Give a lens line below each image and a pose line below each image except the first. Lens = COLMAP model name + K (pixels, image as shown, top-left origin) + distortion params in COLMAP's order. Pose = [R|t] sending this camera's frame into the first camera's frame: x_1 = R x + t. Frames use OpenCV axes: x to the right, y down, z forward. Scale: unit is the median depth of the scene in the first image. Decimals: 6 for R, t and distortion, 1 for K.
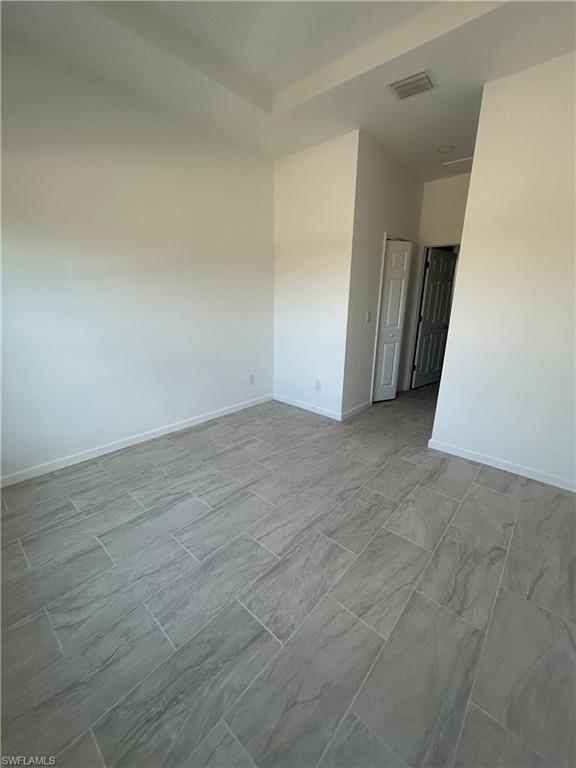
lens RADIAL K [[310.2, 0, 289.7], [0, 310.2, 382.8], [0, 0, 1]] dist [0.000495, 0.000235]
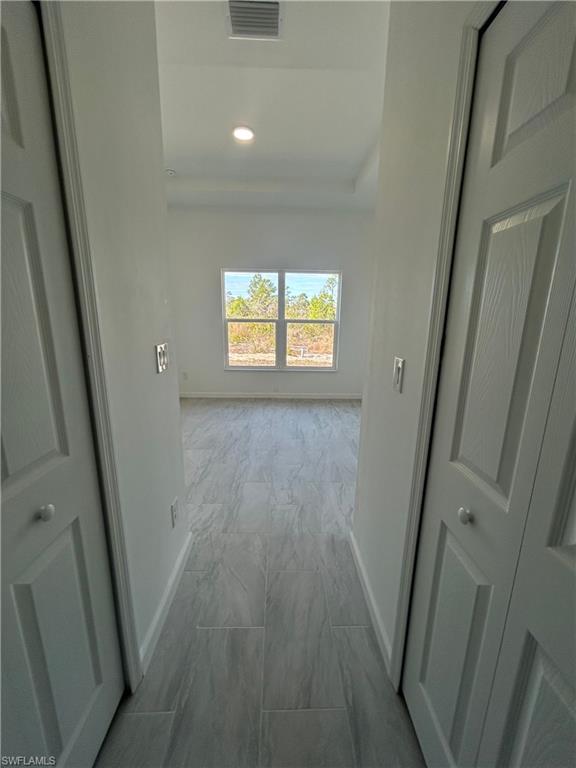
lens RADIAL K [[310.2, 0, 289.7], [0, 310.2, 382.8], [0, 0, 1]] dist [0.000495, 0.000235]
pose [[-0.729752, 0.125405, -0.672113, 0.872366], [-0.210474, 0.894093, 0.395347, -0.484846], [0.650510, 0.429967, -0.626072, 1.761061]]
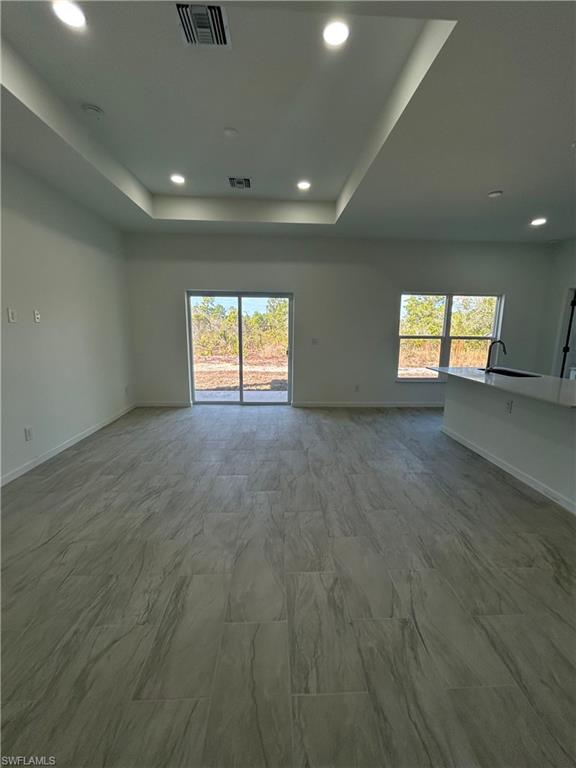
lens RADIAL K [[310.2, 0, 289.7], [0, 310.2, 382.8], [0, 0, 1]] dist [0.000495, 0.000235]
pose [[-0.710722, 0.104713, -0.695636, 1.999034], [-0.209981, 0.912202, 0.351846, -0.284511], [0.671404, 0.396135, -0.626334, 1.041747]]
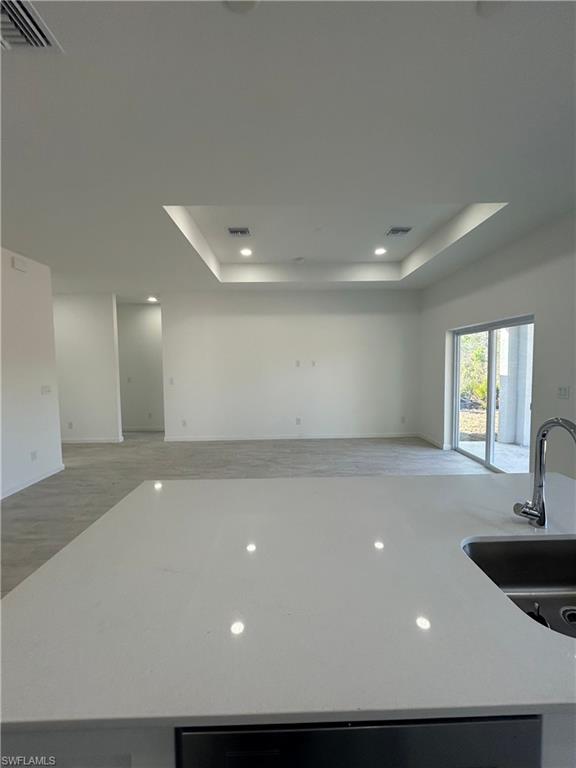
lens RADIAL K [[307.0, 0, 288.0], [0, 307.0, 384.0], [0, 0, 1]] dist [-0.001108, -0.000003]
pose [[-0.679432, -0.046723, 0.732249, 0.087463], [0.202813, 0.947130, 0.248618, -0.363261], [-0.705152, 0.317429, -0.634035, 1.182261]]
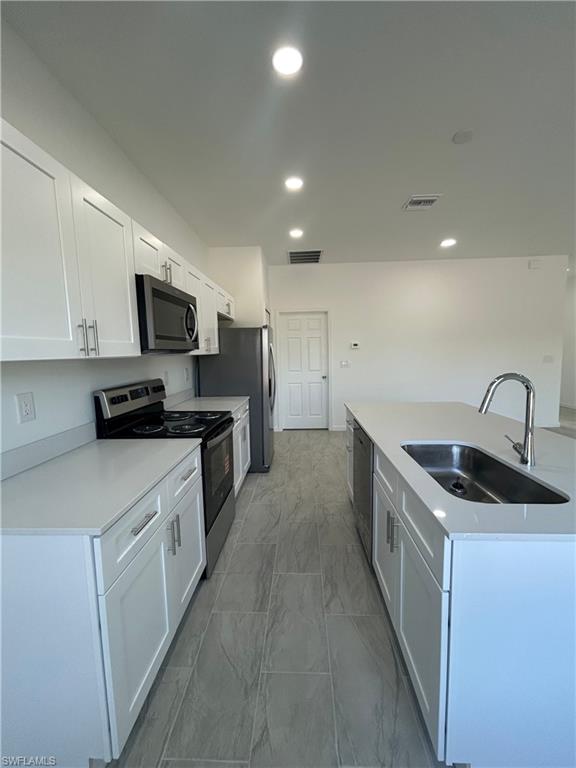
lens RADIAL K [[310.2, 0, 289.7], [0, 310.2, 382.8], [0, 0, 1]] dist [0.000495, 0.000235]
pose [[0.770327, -0.094983, 0.630534, -0.533487], [0.201973, 0.974274, -0.099987, -0.160616], [-0.604816, 0.204374, 0.769694, 0.493629]]
